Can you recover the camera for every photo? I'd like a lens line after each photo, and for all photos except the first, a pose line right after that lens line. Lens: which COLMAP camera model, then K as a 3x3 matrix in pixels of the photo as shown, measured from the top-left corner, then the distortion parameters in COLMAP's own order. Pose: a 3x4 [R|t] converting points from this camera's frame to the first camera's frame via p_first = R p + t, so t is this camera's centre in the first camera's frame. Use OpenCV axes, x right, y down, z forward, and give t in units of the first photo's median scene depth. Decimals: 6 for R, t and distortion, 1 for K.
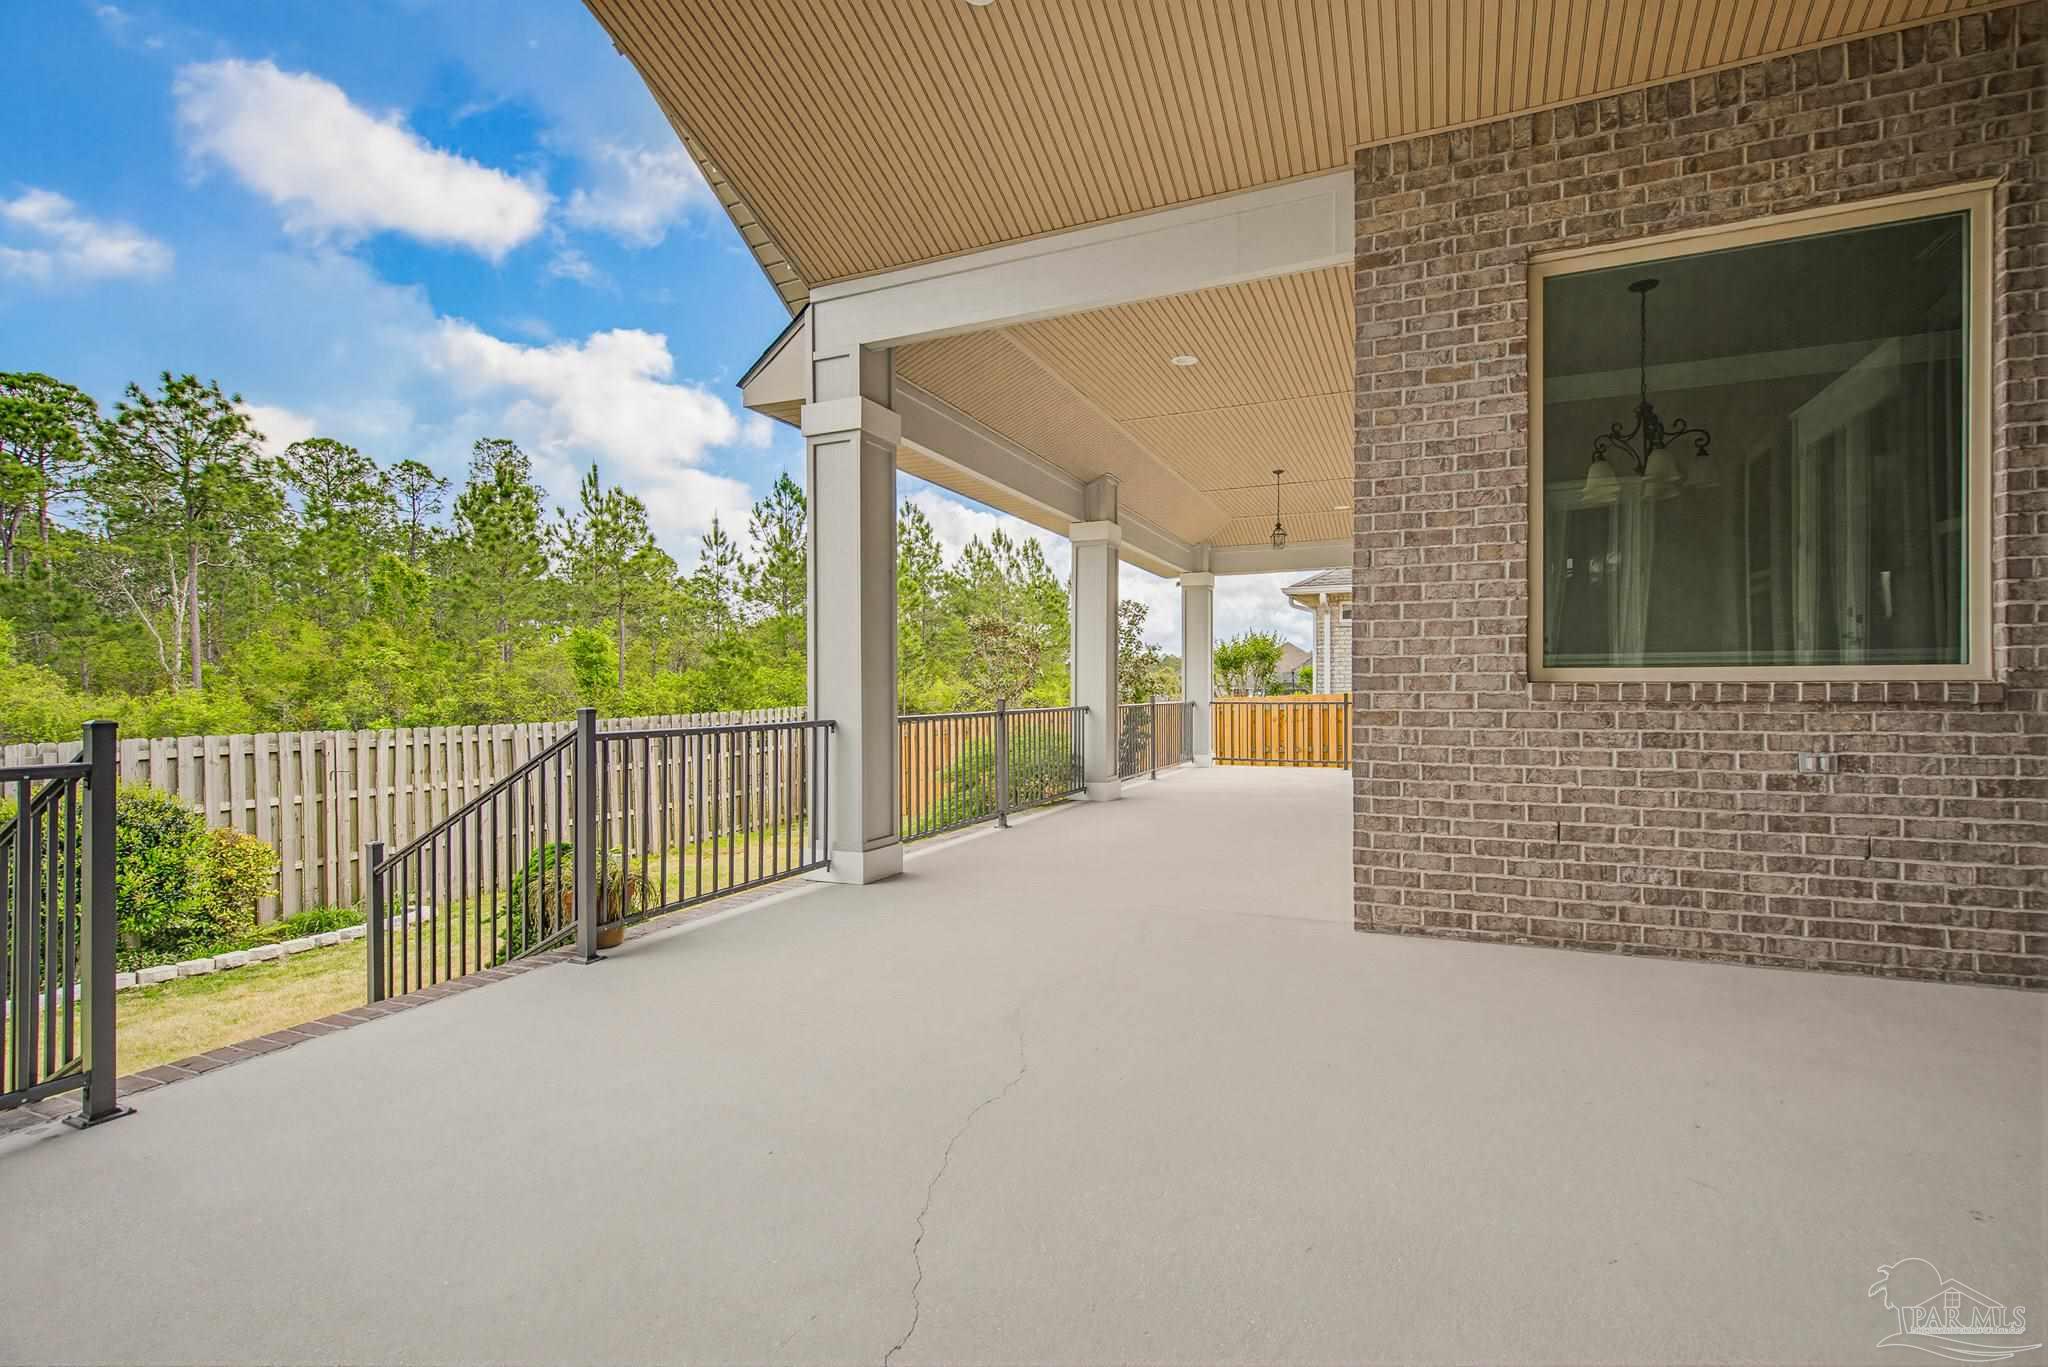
lens RADIAL K [[944.1, 0, 1029.6], [0, 944.1, 685.1], [0, 0, 1]] dist [0.008090, -0.000375]
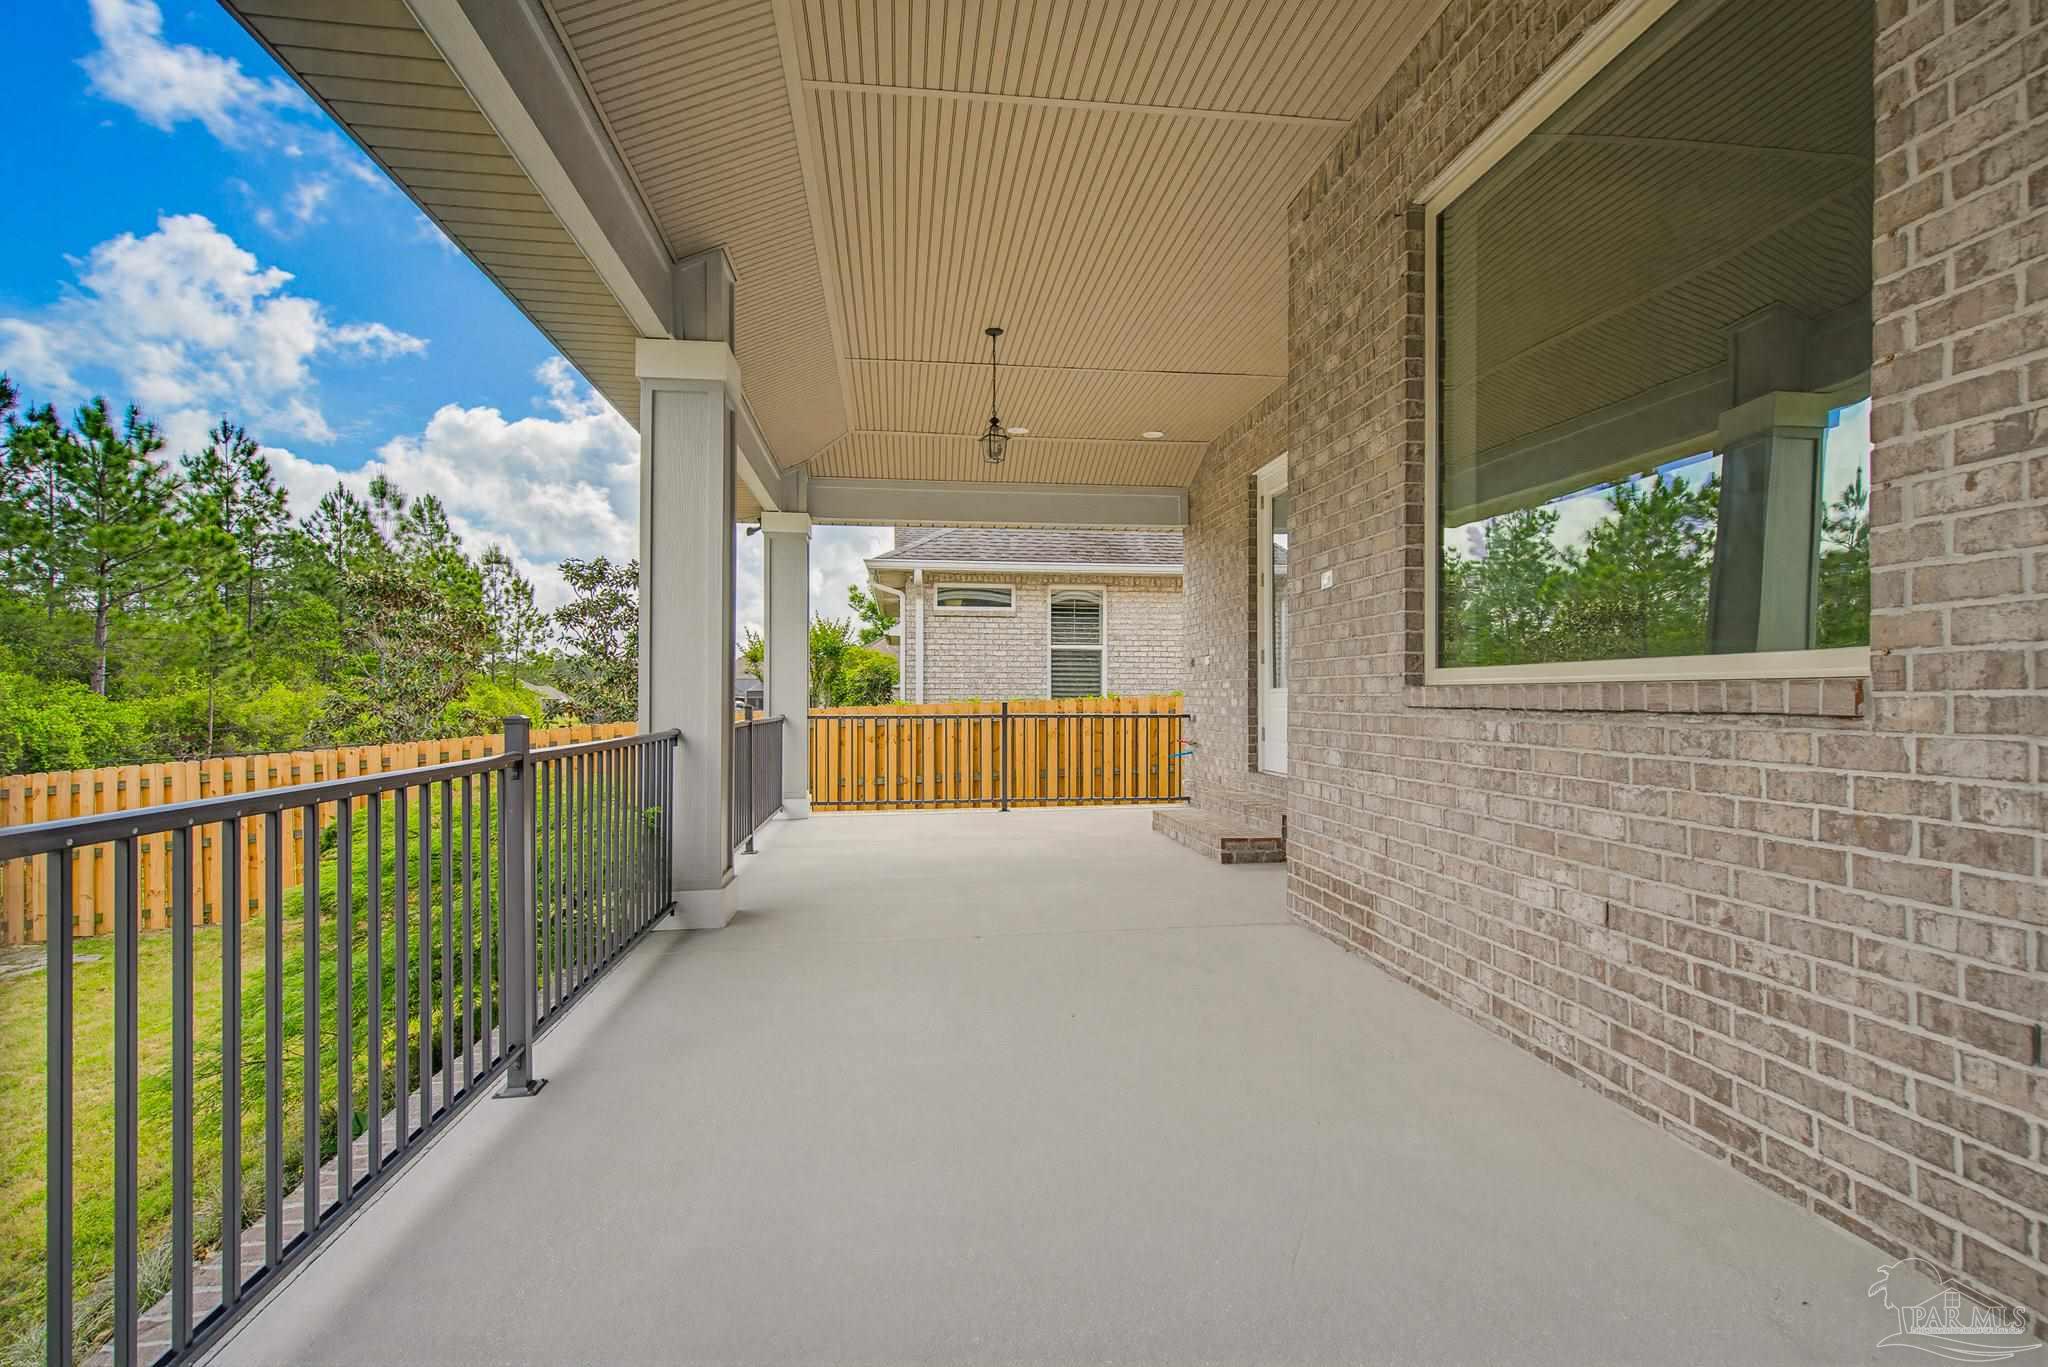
lens RADIAL K [[987.2, 0, 1013.3], [0, 987.2, 672.9], [0, 0, 1]] dist [-0.004374, -0.001674]
pose [[0.853633, 0.015731, 0.520638, -0.011366], [-0.004151, 0.999718, -0.023400, 0.000929], [-0.520859, 0.017814, 0.853457, 0.109648]]
